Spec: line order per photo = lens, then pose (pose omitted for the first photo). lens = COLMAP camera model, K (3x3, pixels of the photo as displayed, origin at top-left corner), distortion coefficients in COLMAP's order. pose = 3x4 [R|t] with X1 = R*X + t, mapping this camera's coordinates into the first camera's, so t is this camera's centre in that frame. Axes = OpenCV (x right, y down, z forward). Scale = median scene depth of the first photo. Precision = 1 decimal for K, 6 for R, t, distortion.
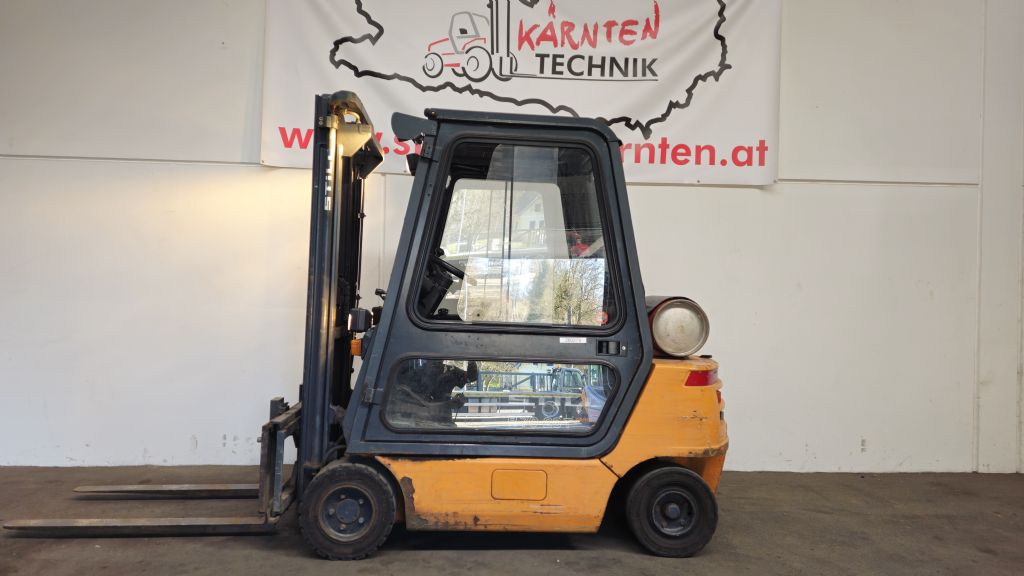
lens RADIAL K [[693.1, 0, 510.5], [0, 693.1, 293.7], [0, 0, 1]] dist [0.052416, -0.057042]
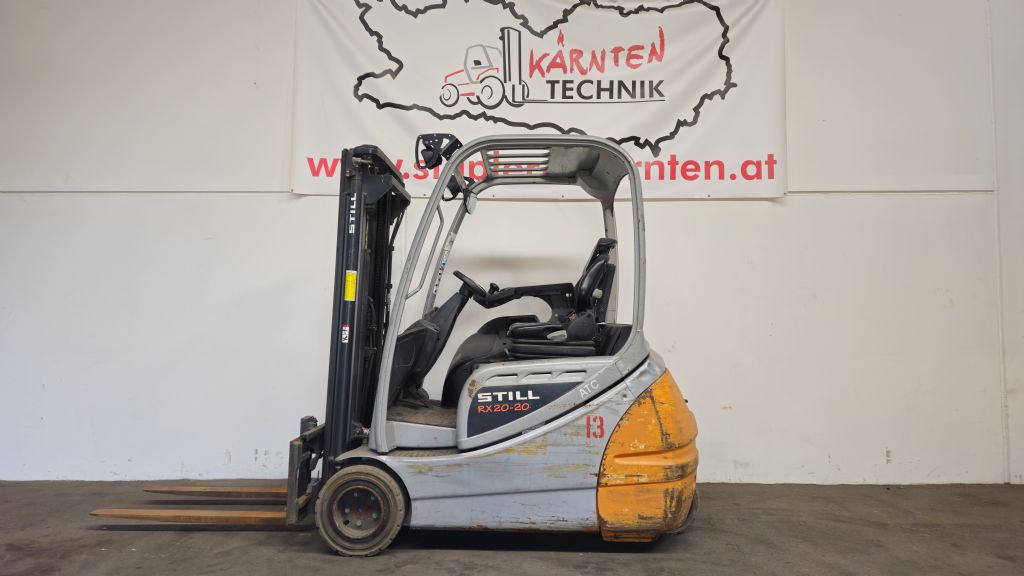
lens RADIAL K [[693.1, 0, 508.2], [0, 693.1, 279.2], [0, 0, 1]] dist [0.052416, -0.057042]
pose [[0.997790, -0.022662, -0.062465, 0.037420], [0.019029, 0.998127, -0.058148, 0.014944], [0.063665, 0.056831, 0.996352, -0.032882]]
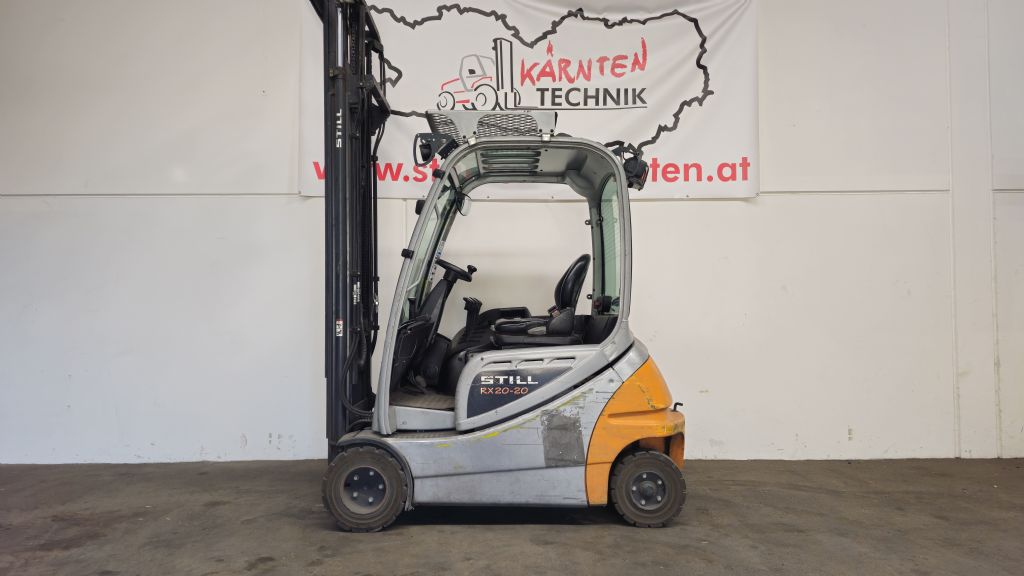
lens RADIAL K [[693.1, 0, 511.4], [0, 693.1, 292.6], [0, 0, 1]] dist [0.052416, -0.057042]
pose [[0.998410, -0.026865, -0.049549, 0.042325], [0.025434, 0.999247, -0.029288, 0.016816], [0.050299, 0.027981, 0.998342, -0.113992]]
